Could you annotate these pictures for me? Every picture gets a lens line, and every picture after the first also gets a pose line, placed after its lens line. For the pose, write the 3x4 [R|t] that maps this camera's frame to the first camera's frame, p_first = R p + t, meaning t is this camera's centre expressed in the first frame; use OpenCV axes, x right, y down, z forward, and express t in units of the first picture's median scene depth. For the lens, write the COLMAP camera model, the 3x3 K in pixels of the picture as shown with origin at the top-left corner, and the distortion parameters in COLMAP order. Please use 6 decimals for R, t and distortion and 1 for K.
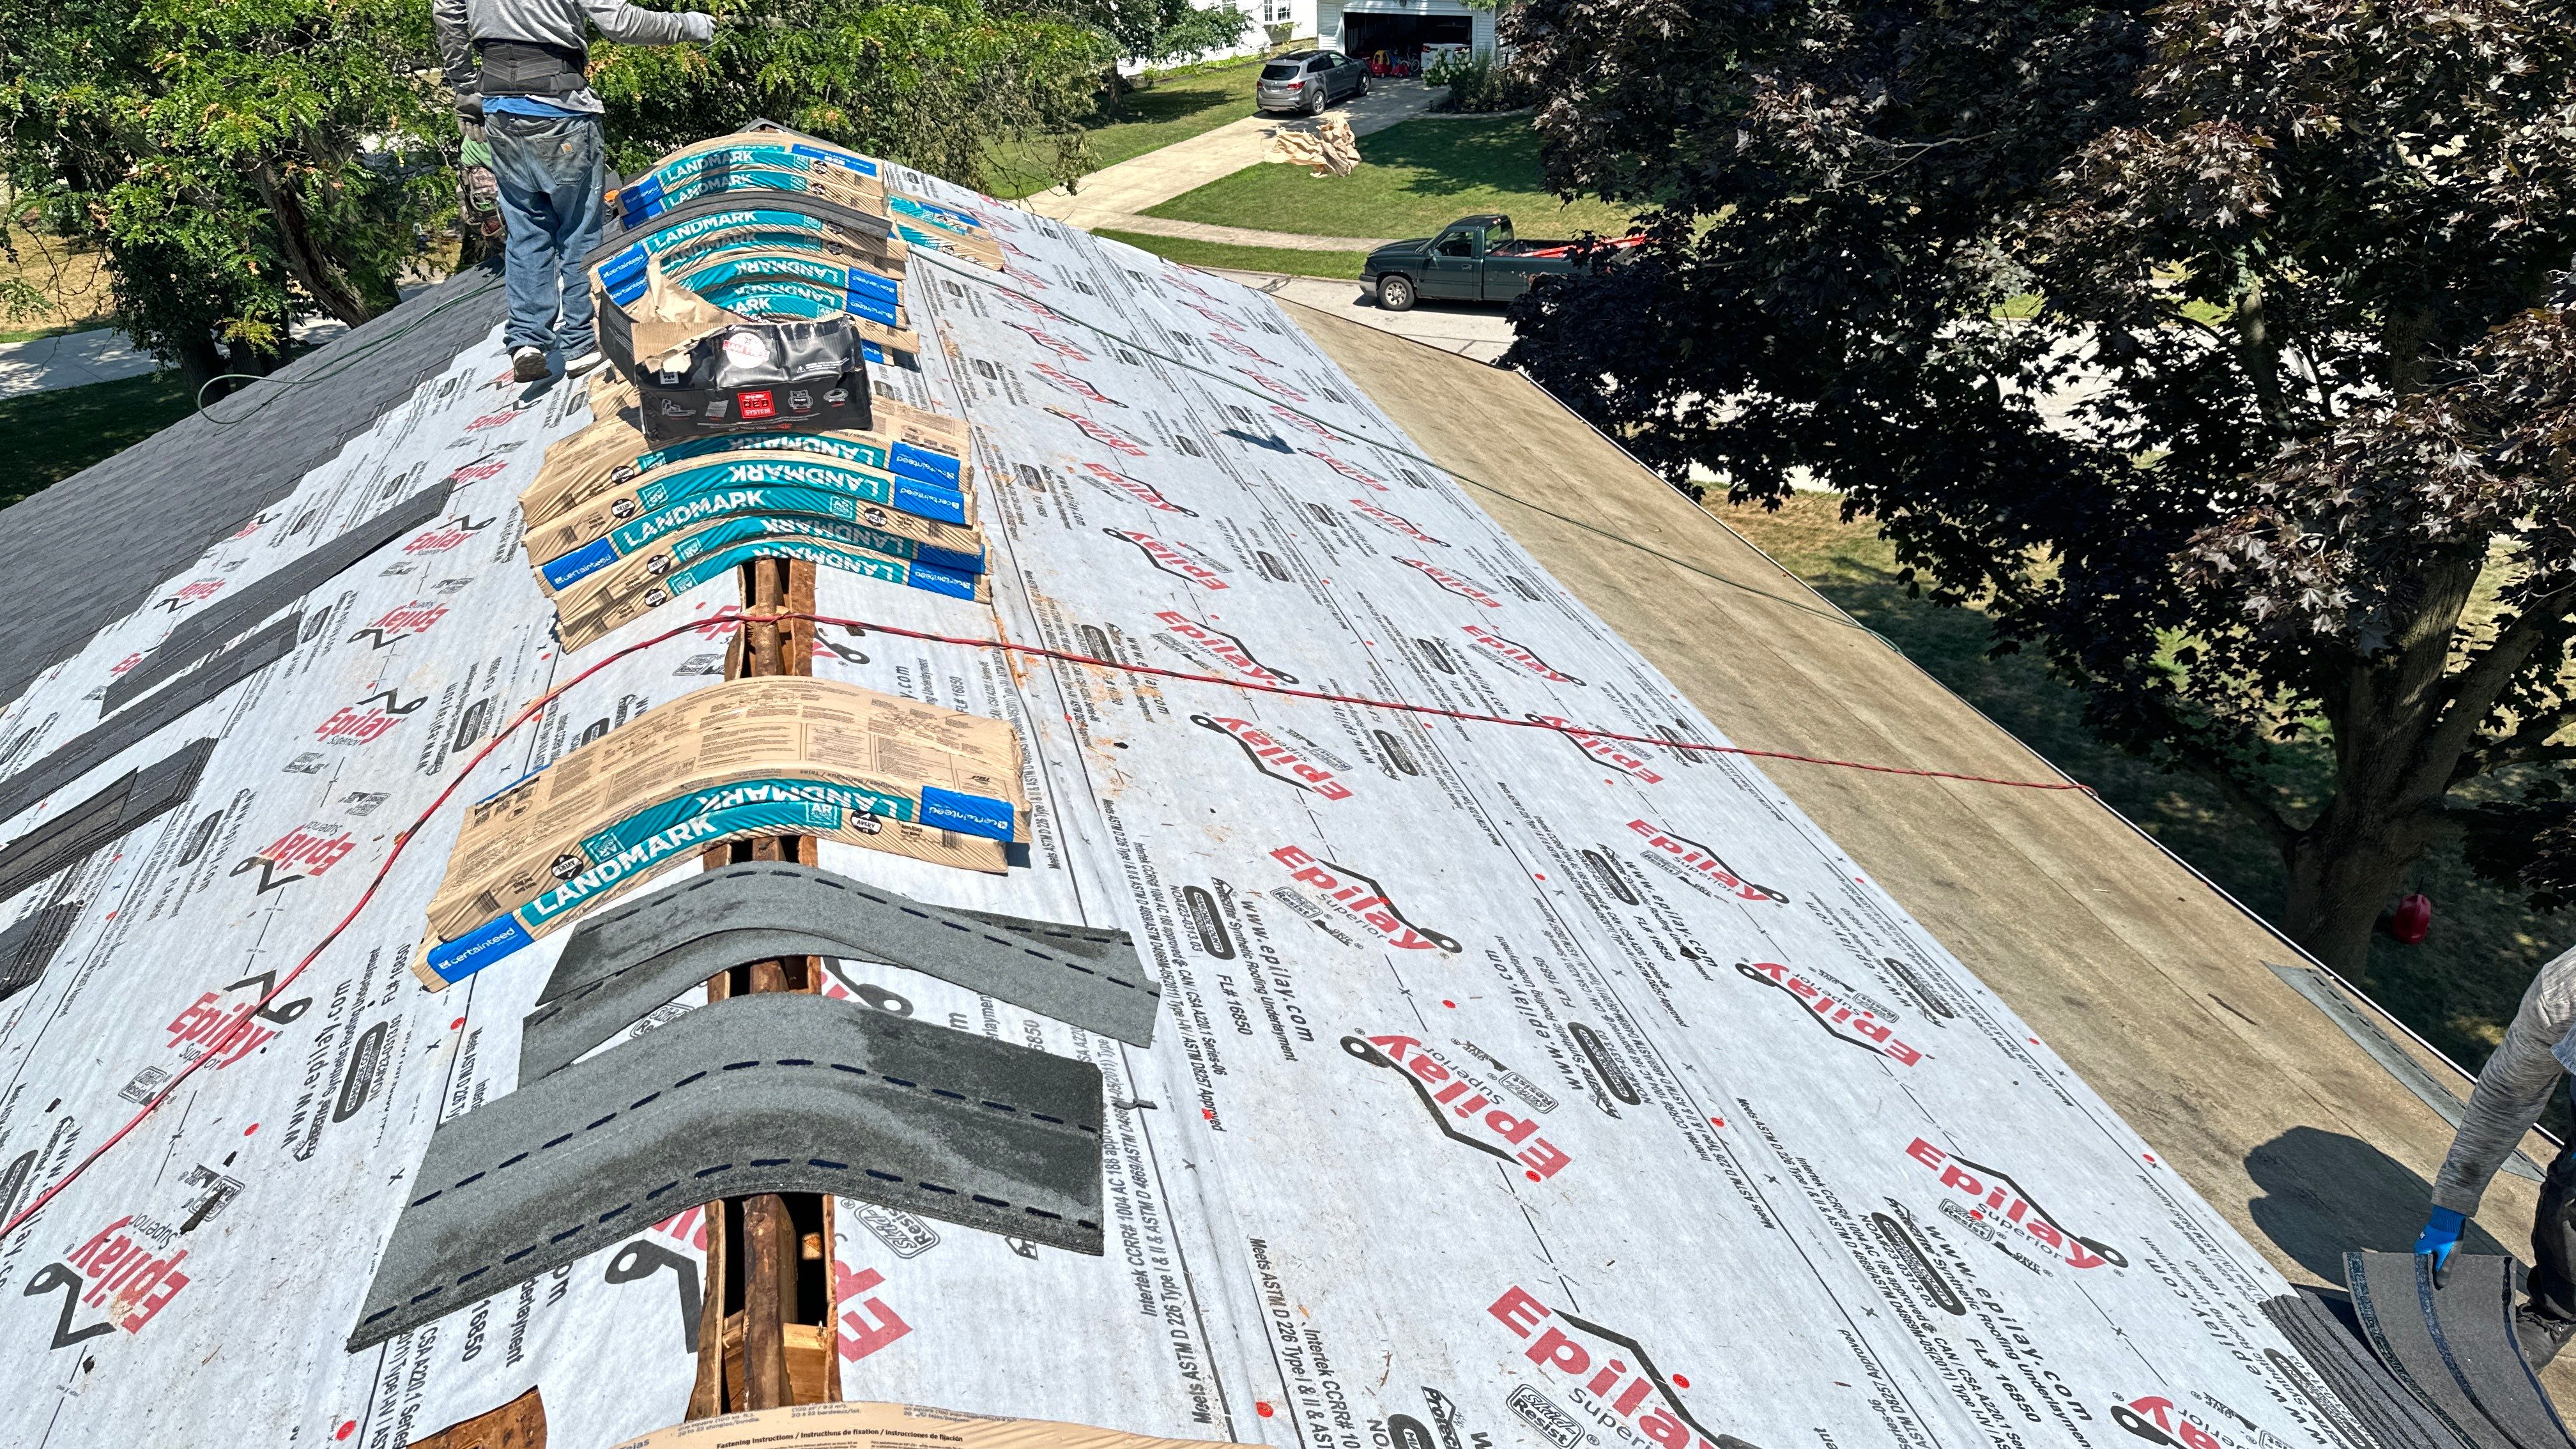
lens RADIAL K [[1680.6, 0, 1294.0], [0, 1680.6, 802.3], [0, 0, 1]] dist [0.048087, -0.063002]
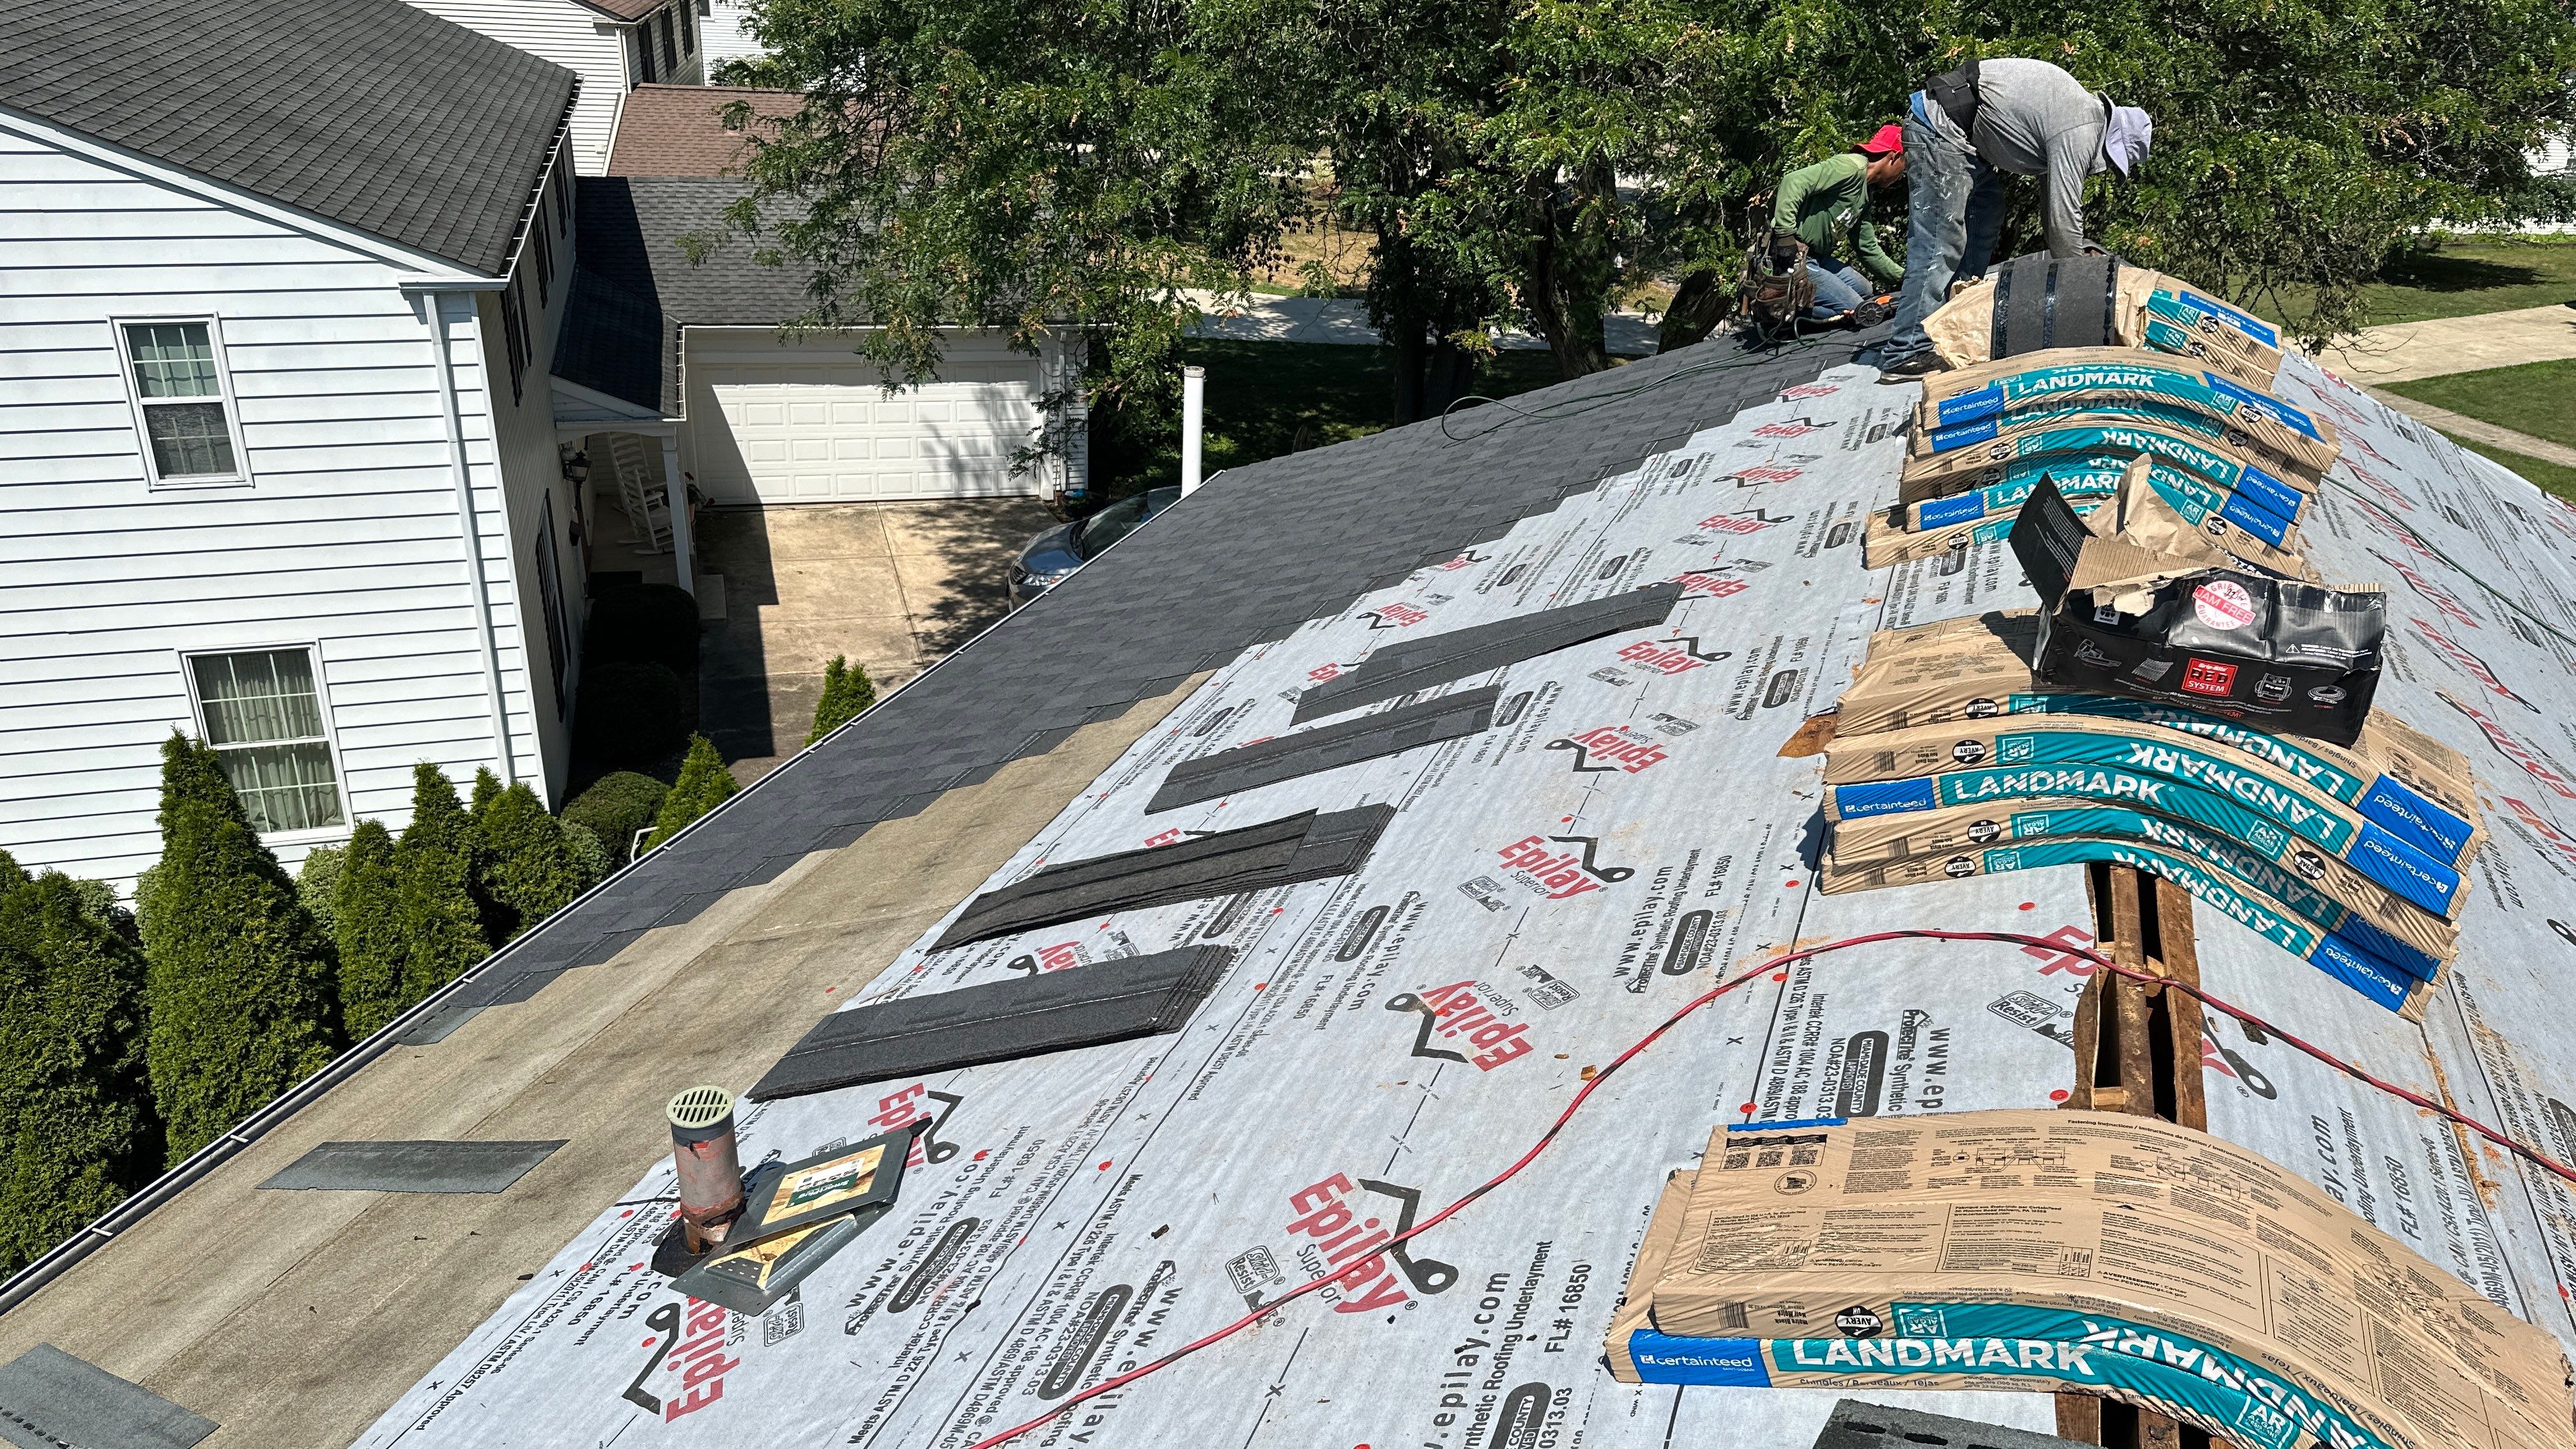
lens RADIAL K [[1735.7, 0, 1288.0], [0, 1735.7, 724.5], [0, 0, 1]] dist [0.090866, -0.124197]
pose [[0.794816, 0.310601, -0.521340, -0.228635], [-0.357076, 0.933997, 0.012067, -0.083664], [0.490678, 0.176566, 0.853264, 0.164120]]
